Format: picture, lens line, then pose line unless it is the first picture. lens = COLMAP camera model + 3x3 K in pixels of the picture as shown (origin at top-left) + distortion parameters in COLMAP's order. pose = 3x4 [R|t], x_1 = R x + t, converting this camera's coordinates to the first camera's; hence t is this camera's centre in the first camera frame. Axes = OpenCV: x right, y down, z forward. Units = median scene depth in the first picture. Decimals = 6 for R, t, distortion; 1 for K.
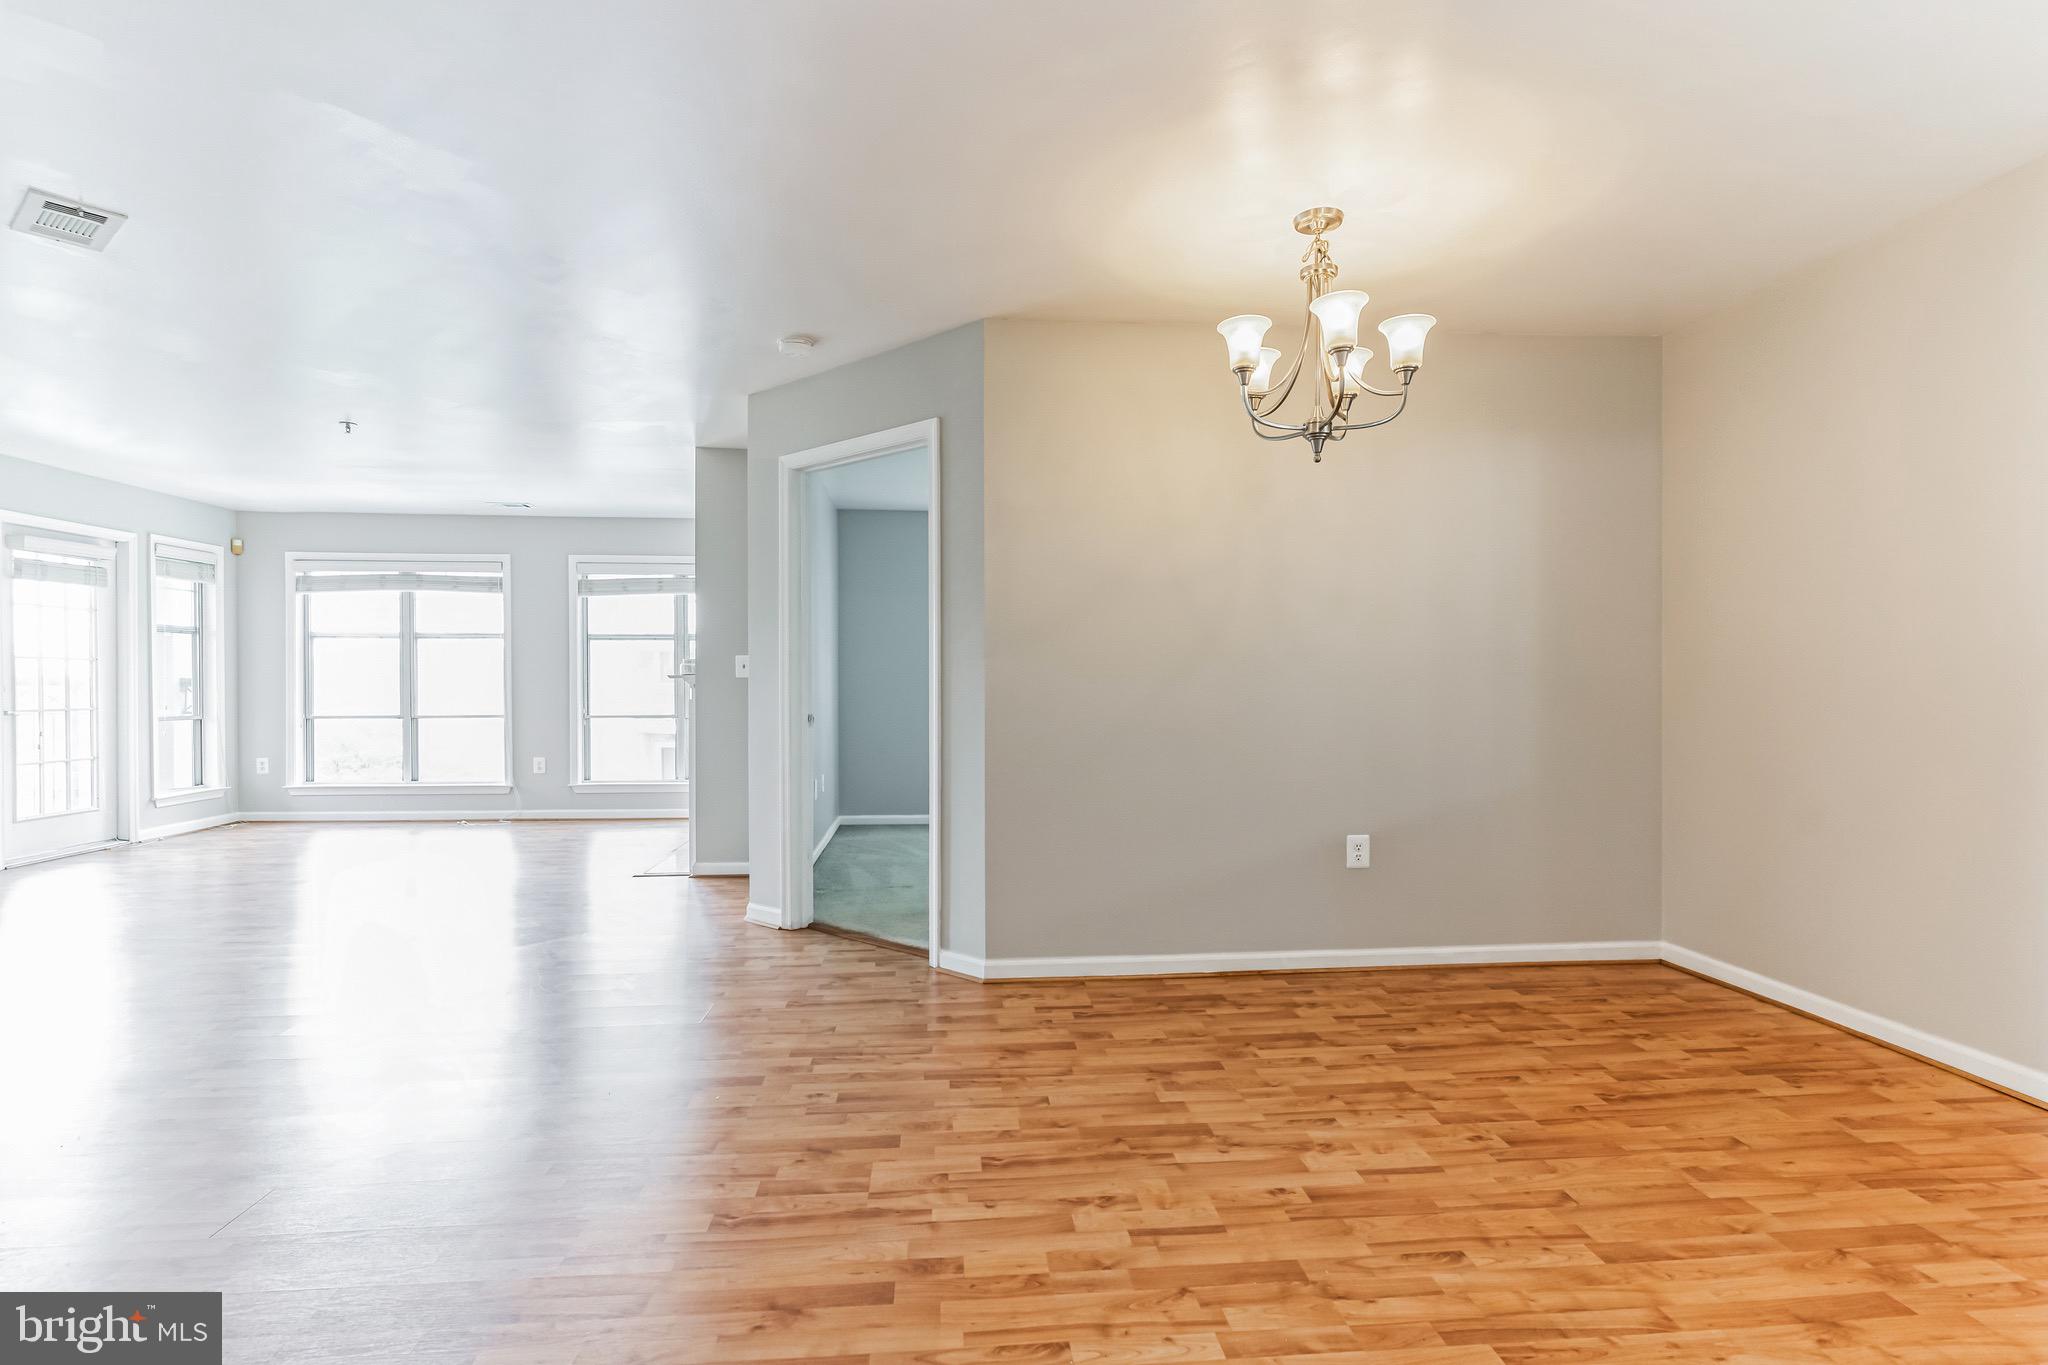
lens RADIAL K [[1023.8, 0, 1025.1], [0, 1023.8, 717.1], [0, 0, 1]] dist [0.026183, 0.000231]
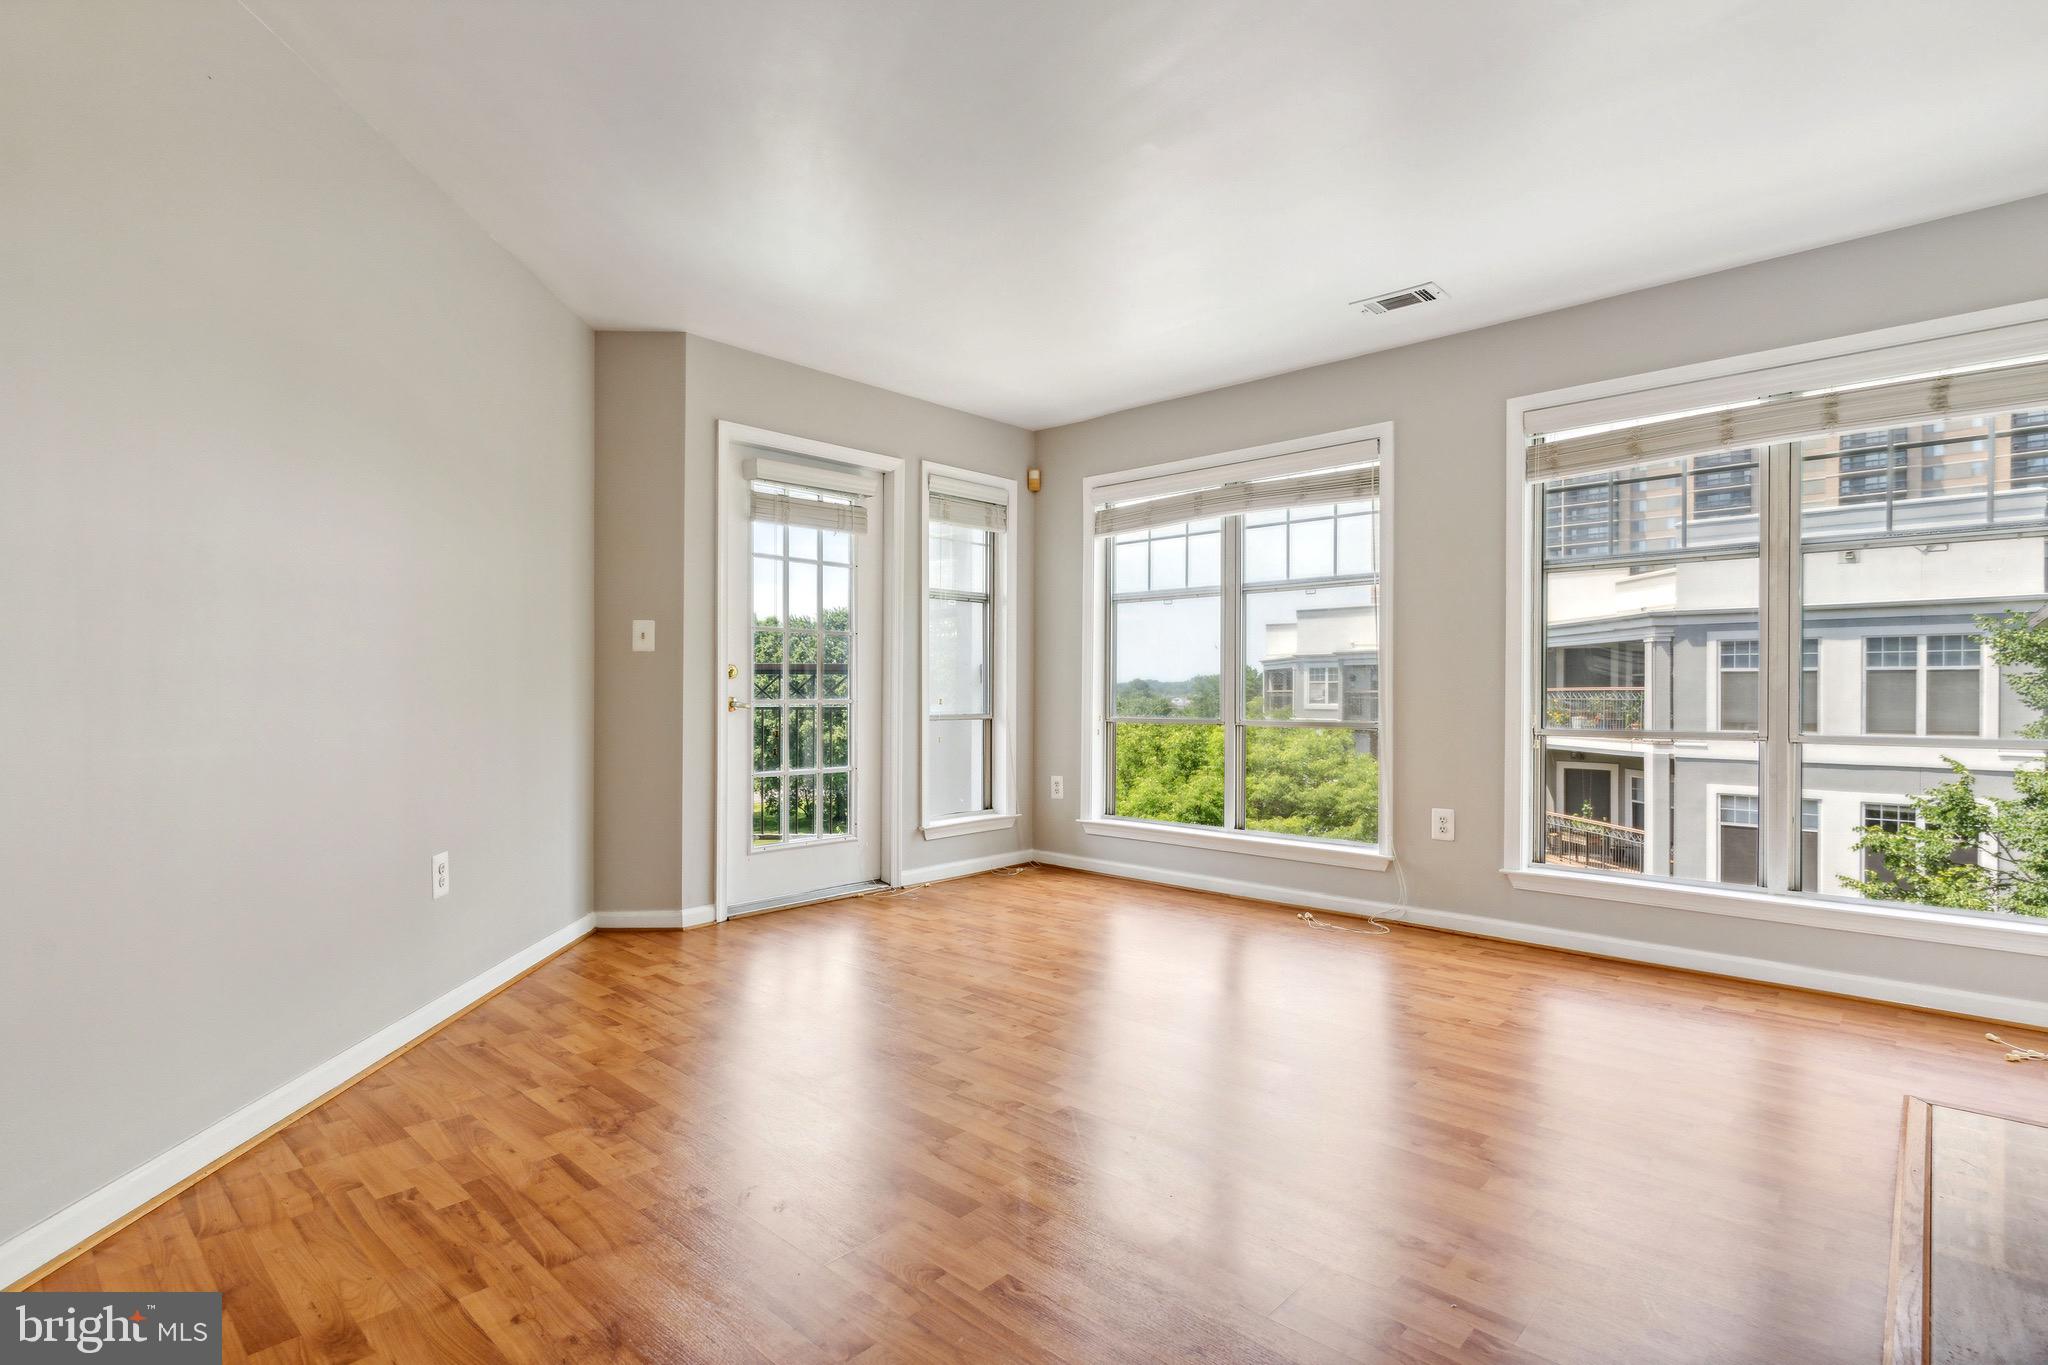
lens RADIAL K [[934.4, 0, 1024.0], [0, 934.4, 682.5], [0, 0, 1]] dist [-0.013543, 0.000104]
pose [[0.672985, -0.008152, -0.739611, -0.291810], [-0.026036, 0.999059, -0.034702, -0.001633], [0.739198, 0.042610, 0.672139, 0.578057]]
